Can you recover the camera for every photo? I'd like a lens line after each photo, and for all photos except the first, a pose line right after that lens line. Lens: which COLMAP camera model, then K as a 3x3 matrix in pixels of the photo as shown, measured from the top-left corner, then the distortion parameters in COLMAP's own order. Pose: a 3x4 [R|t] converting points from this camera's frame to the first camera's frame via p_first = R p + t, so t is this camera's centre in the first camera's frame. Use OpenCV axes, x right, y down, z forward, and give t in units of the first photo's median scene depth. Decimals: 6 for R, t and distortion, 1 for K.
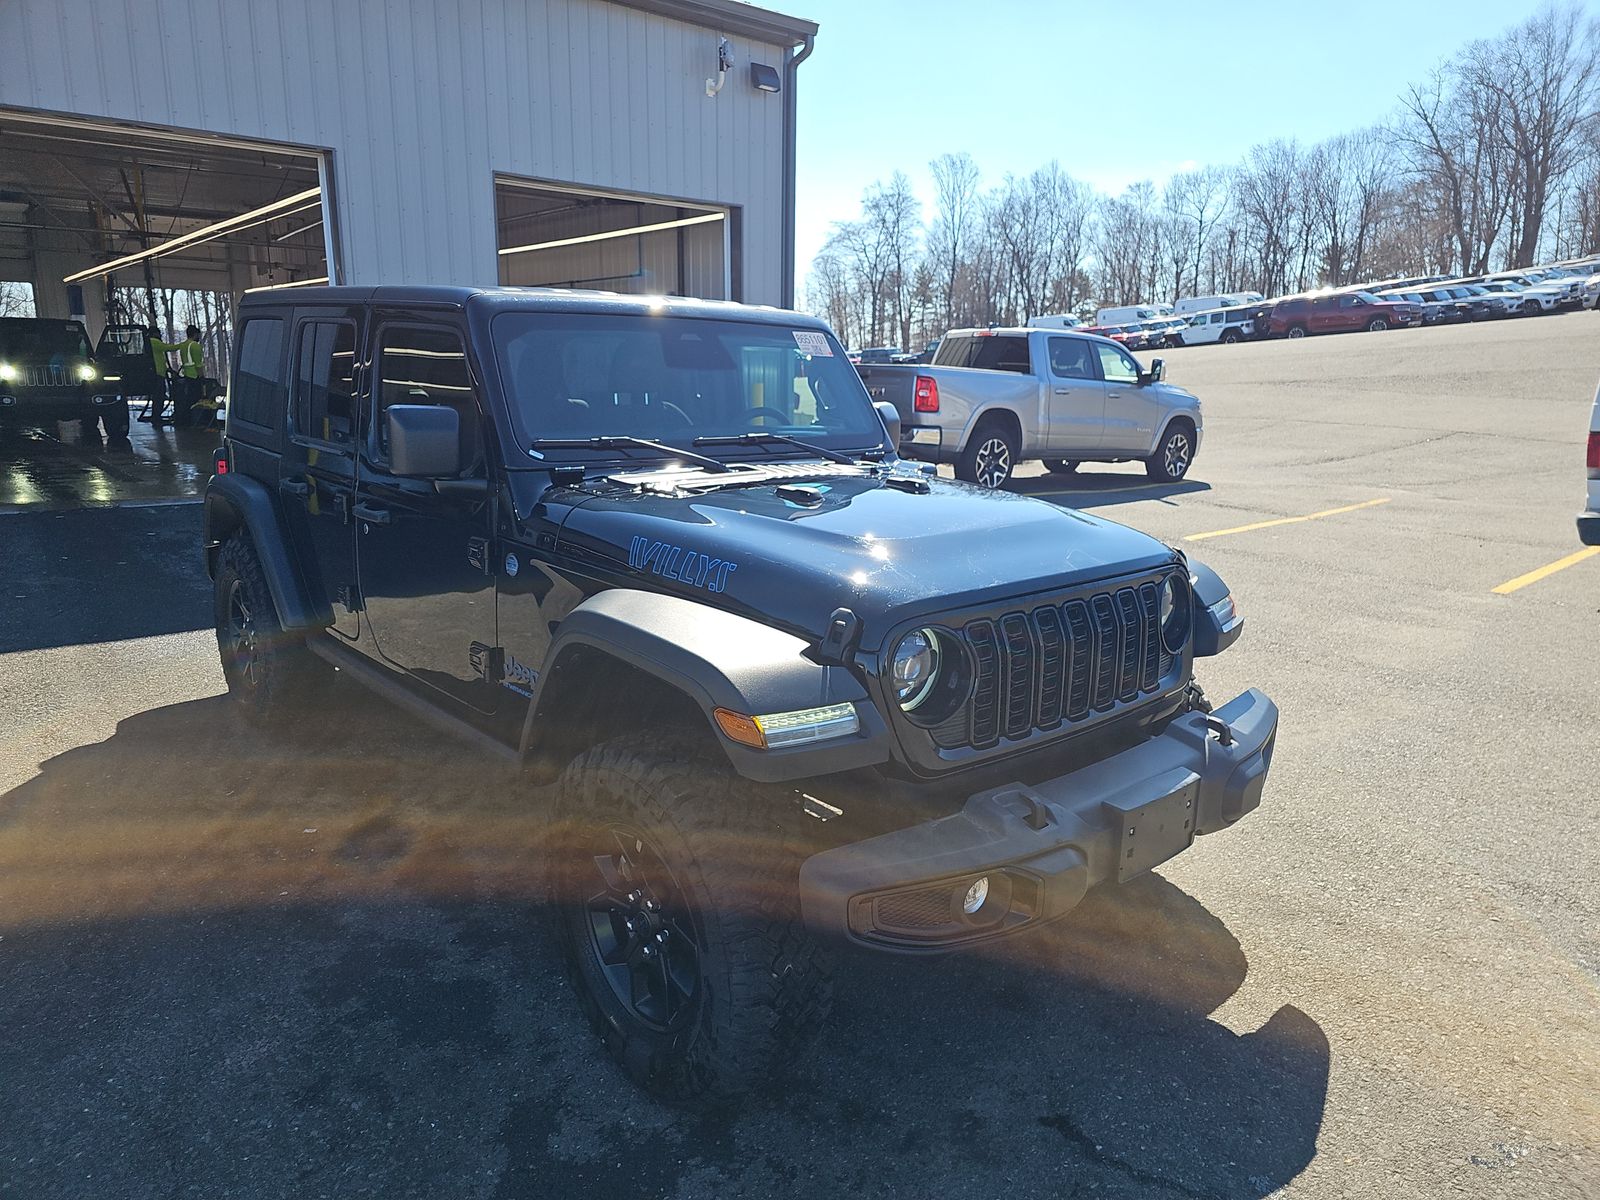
lens RADIAL K [[1146.6, 0, 799.7], [0, 1146.6, 636.3], [0, 0, 1]] dist [0.075624, -0.070393]
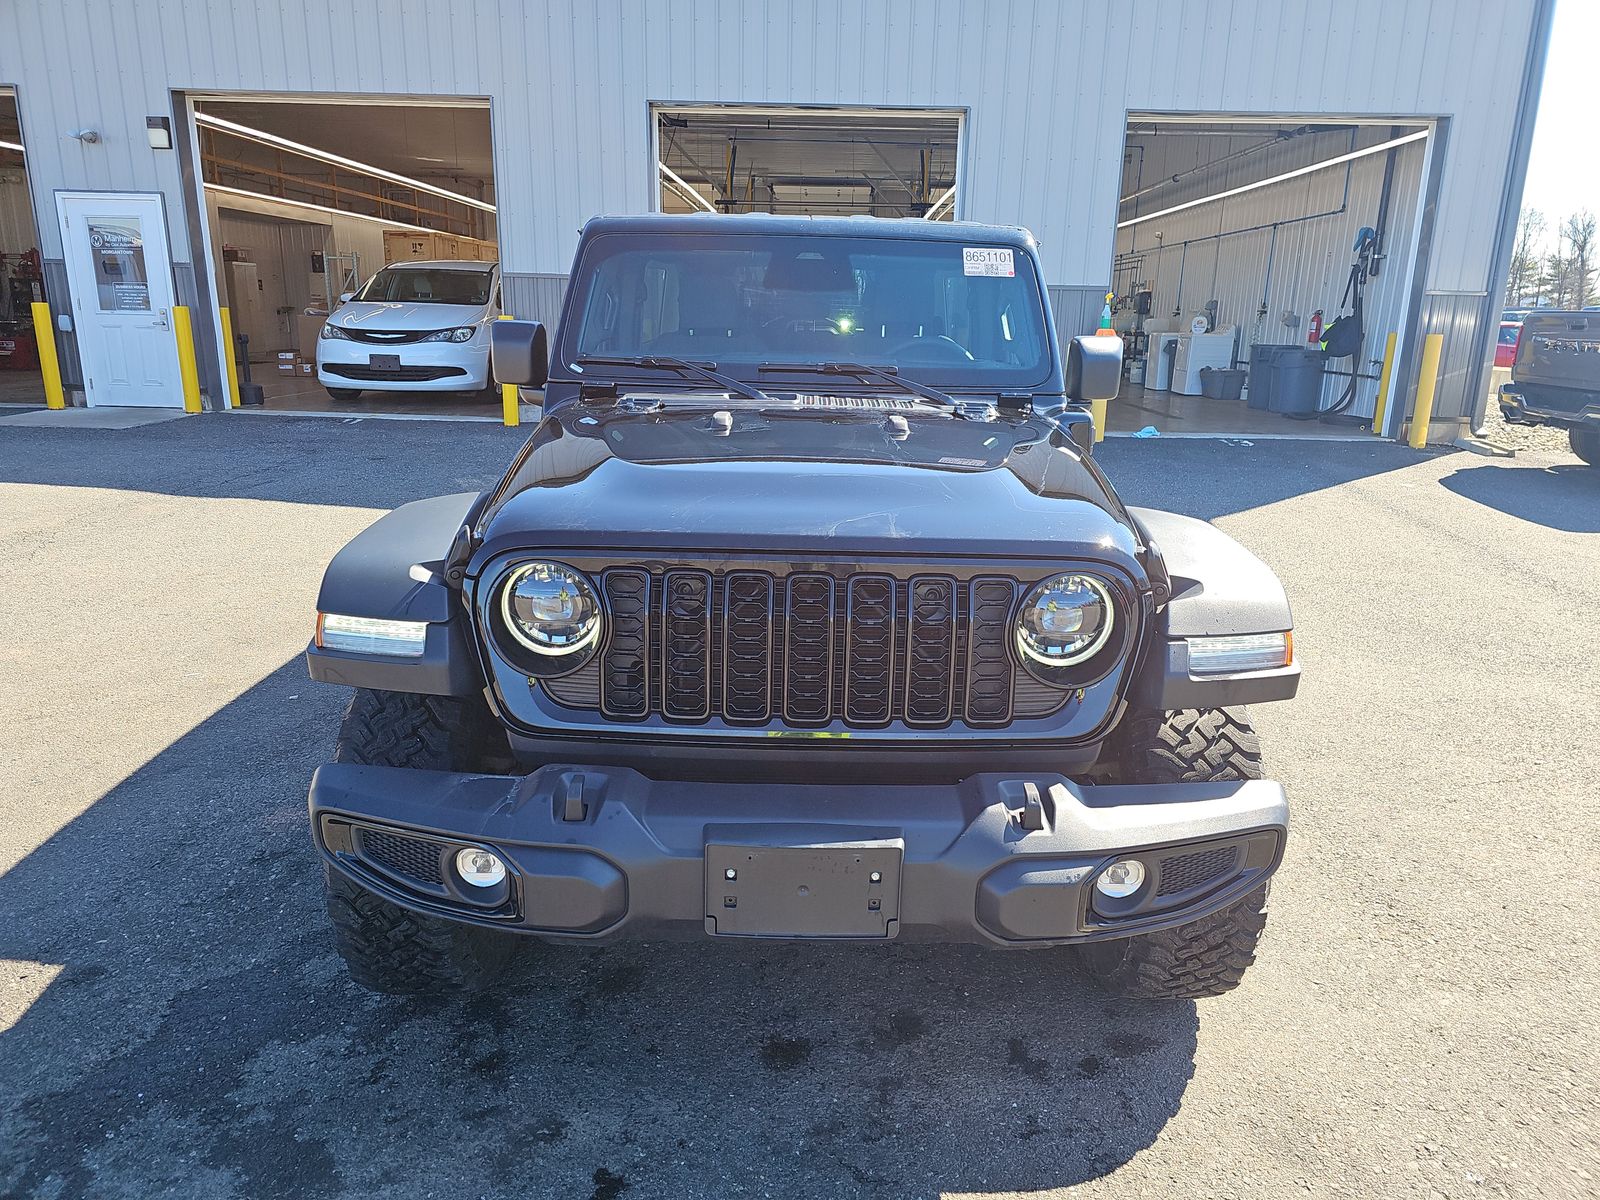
lens RADIAL K [[1108.5, 0, 795.6], [0, 1108.5, 601.3], [0, 0, 1]] dist [0.063299, -0.066172]
pose [[0.725460, 0.178018, -0.664844, 0.268726], [-0.169314, 0.982446, 0.078309, -0.025879], [0.667114, 0.055757, 0.742867, 0.162556]]
